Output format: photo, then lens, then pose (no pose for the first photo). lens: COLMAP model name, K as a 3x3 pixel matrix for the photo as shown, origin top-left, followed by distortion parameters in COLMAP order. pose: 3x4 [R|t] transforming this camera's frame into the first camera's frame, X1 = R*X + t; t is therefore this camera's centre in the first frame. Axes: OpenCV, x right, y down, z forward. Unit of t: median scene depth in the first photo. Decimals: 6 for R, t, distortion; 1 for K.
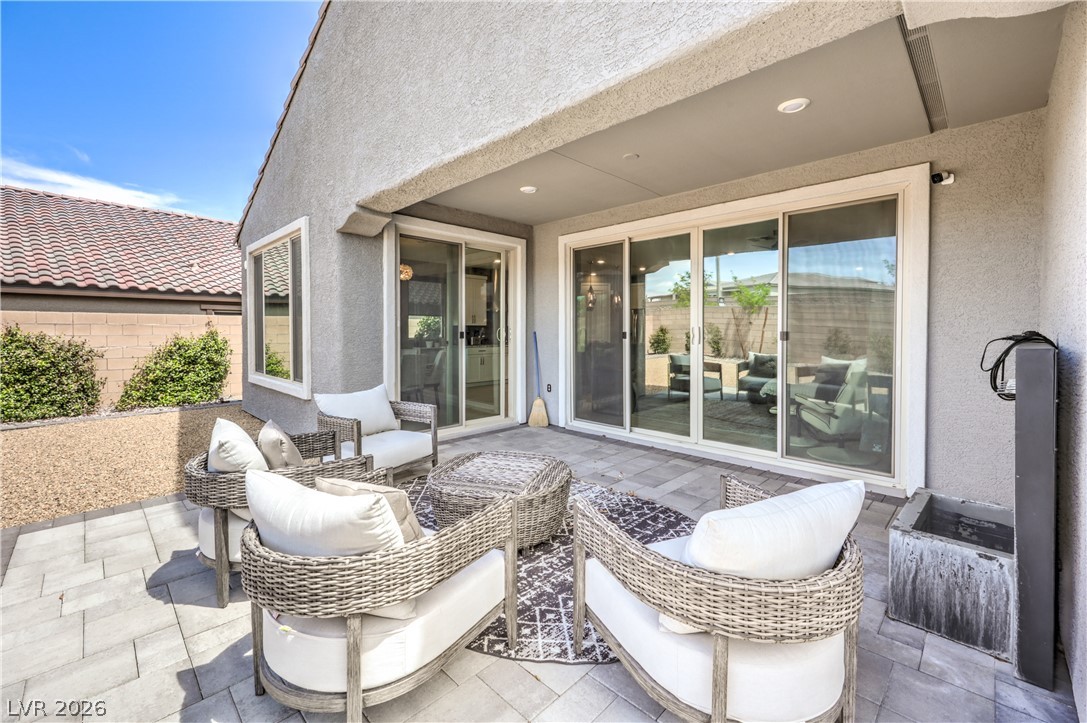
lens RADIAL K [[452.2, 0, 544.8], [0, 452.2, 335.4], [0, 0, 1]] dist [0.000145, -0.000037]
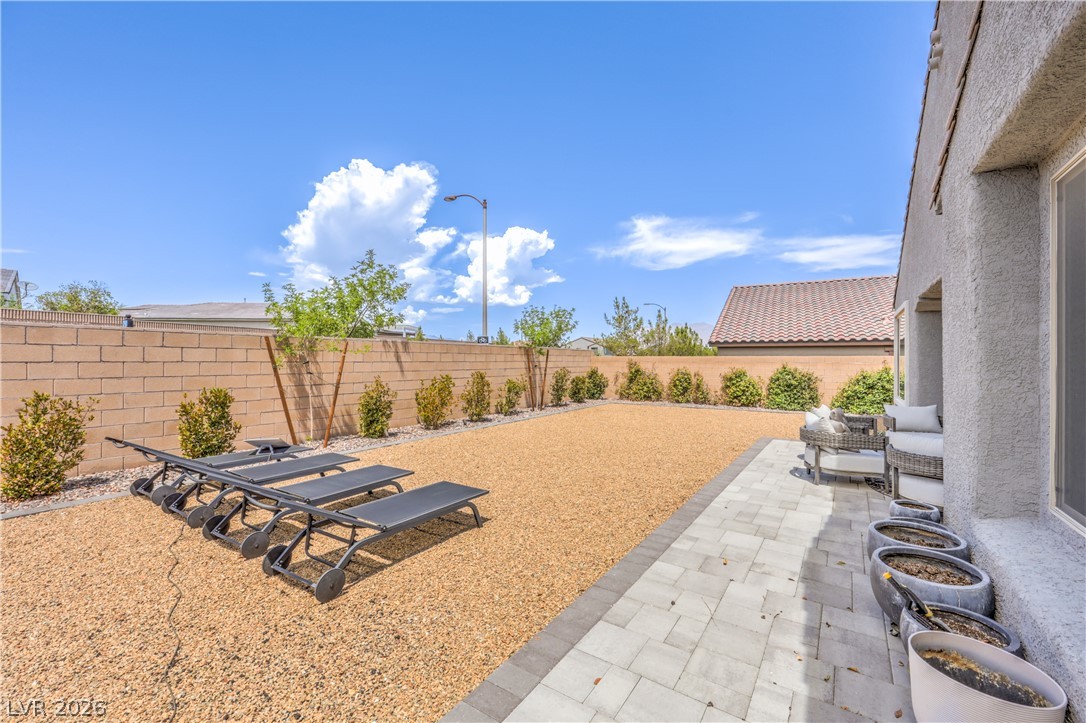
lens RADIAL K [[441.7, 0, 546.9], [0, 441.7, 363.0], [0, 0, 1]] dist [0.001579, 0.000016]
pose [[0.175316, 0.008390, -0.984476, 0.555168], [-0.015167, 0.999868, 0.005820, -0.017356], [0.984395, 0.013911, 0.175421, -0.376679]]
